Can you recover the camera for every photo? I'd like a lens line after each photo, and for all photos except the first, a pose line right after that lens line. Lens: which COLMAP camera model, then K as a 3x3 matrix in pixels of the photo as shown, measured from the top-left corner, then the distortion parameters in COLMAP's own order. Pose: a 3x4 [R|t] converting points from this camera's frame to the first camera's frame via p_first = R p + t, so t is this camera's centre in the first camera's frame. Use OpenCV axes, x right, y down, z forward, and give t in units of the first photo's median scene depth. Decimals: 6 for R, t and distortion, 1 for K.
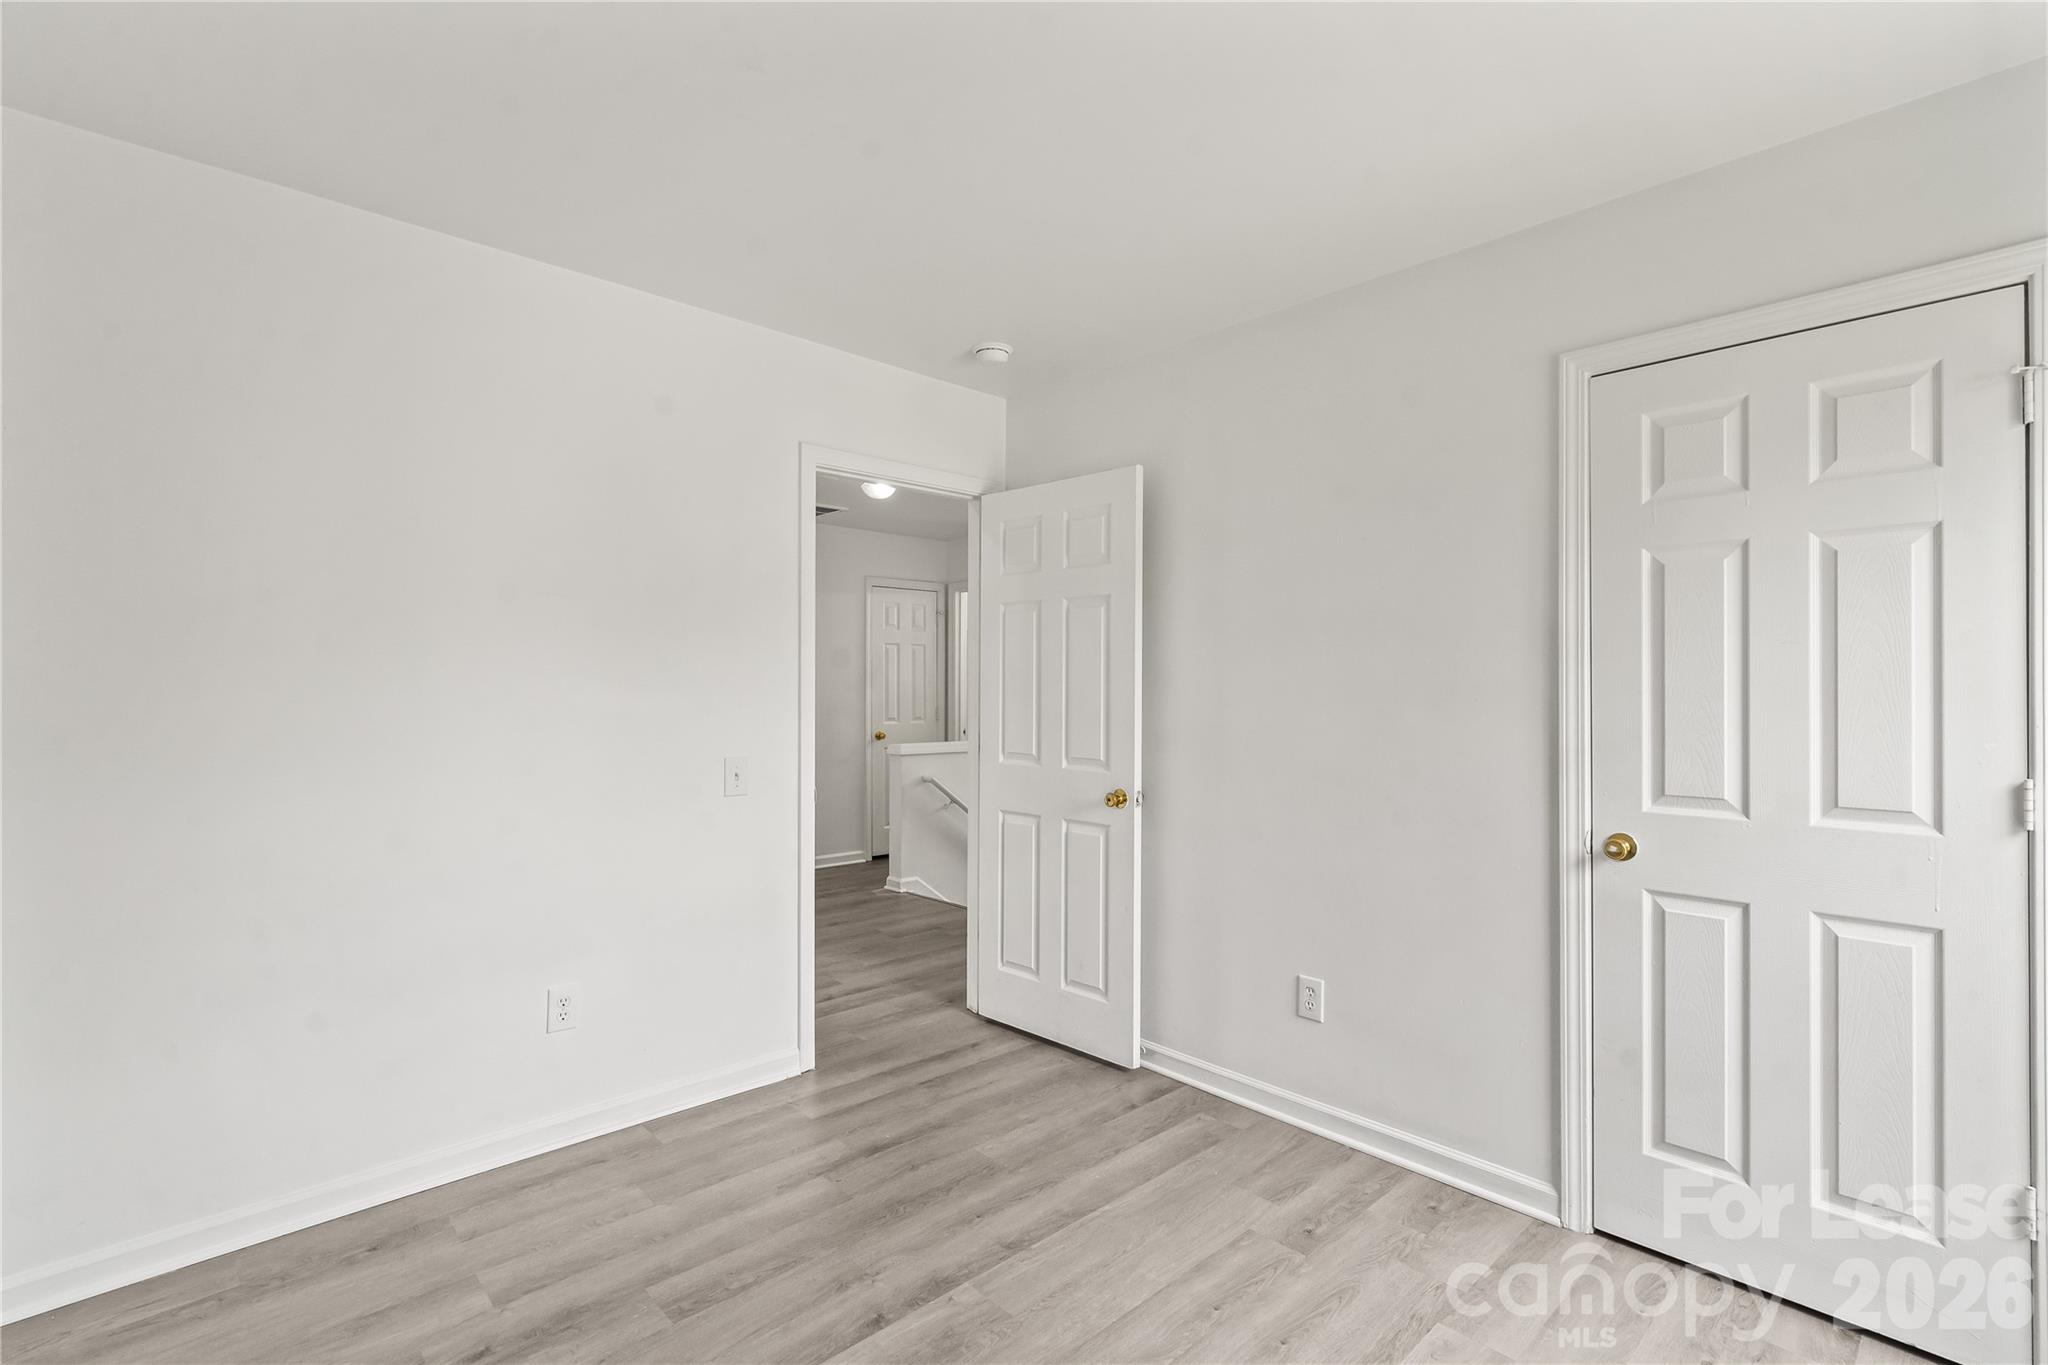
lens RADIAL K [[936.9, 0, 1019.5], [0, 936.9, 684.6], [0, 0, 1]] dist [-0.001711, 0.000769]
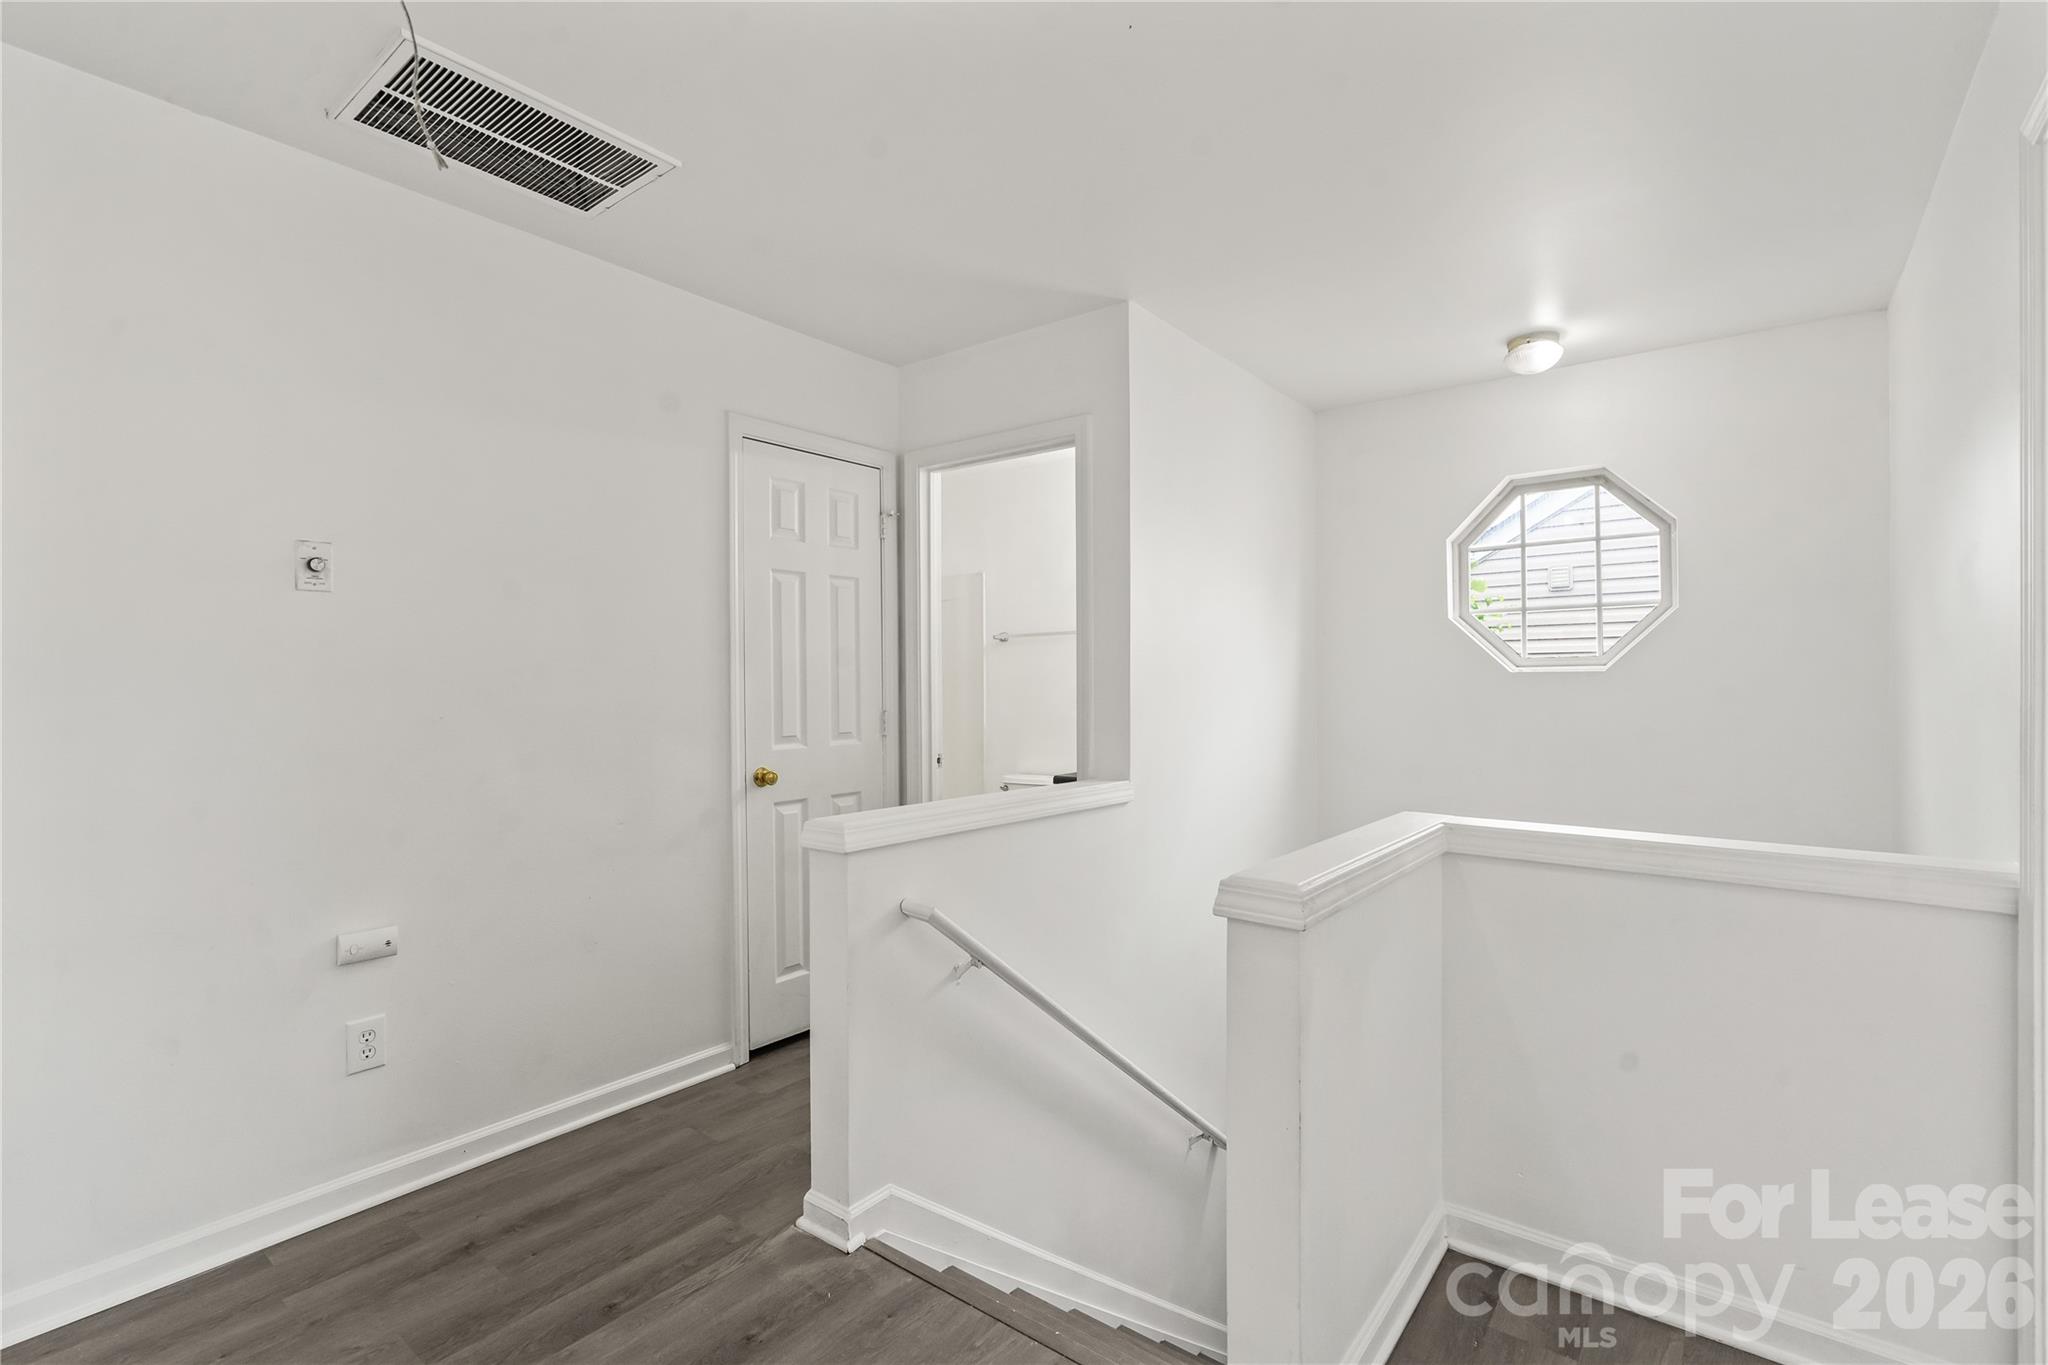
lens RADIAL K [[936.9, 0, 1032.4], [0, 936.9, 680.7], [0, 0, 1]] dist [-0.001711, 0.000769]
pose [[0.986184, -0.009863, 0.165362, -0.095902], [0.009470, 0.999950, 0.003167, 0.008563], [-0.165385, -0.001558, 0.986228, 0.537475]]
